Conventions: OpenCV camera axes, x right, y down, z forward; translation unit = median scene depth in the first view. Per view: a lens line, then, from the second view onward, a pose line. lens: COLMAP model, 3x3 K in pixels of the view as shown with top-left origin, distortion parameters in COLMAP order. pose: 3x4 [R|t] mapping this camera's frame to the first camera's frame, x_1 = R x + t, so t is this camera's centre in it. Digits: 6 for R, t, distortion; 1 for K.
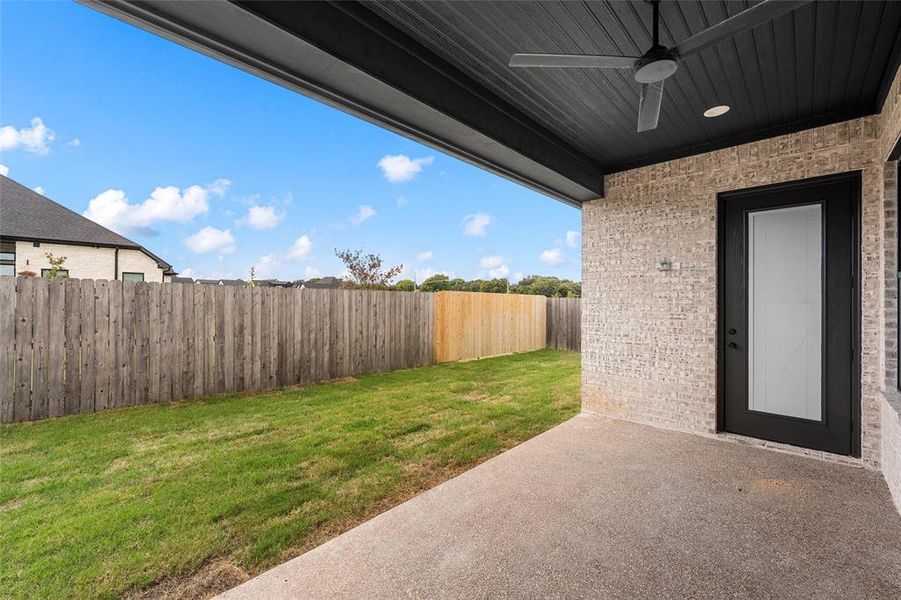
lens RADIAL K [[381.3, 0, 453.0], [0, 381.3, 300.7], [0, 0, 1]] dist [-0.000404, -0.000046]
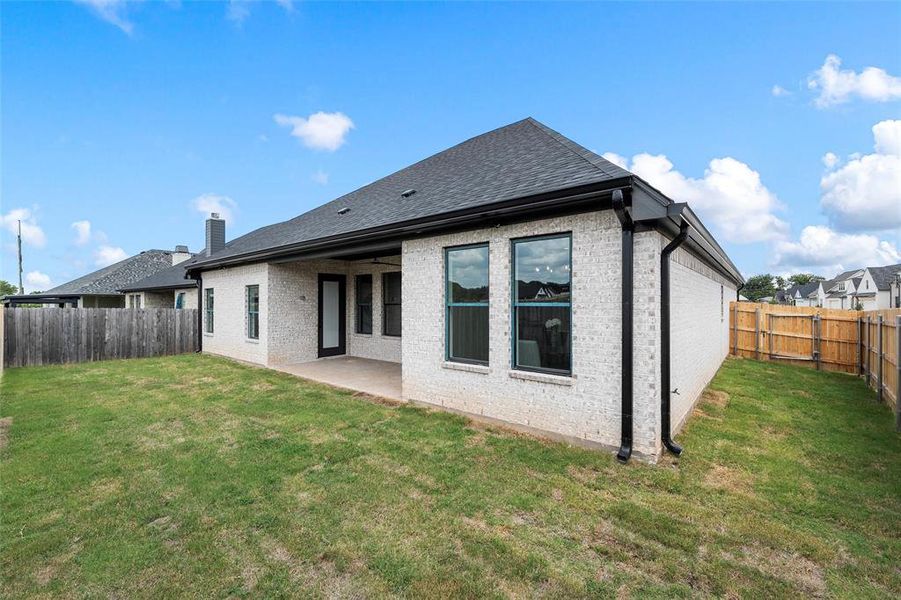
lens RADIAL K [[358.8, 0, 453.0], [0, 358.8, 301.3], [0, 0, 1]] dist [-0.000598, -0.000074]
pose [[-0.087059, 0.014670, 0.996095, -2.053764], [0.001029, 0.999892, -0.014636, -0.033835], [-0.996203, -0.000249, -0.087064, 0.242632]]
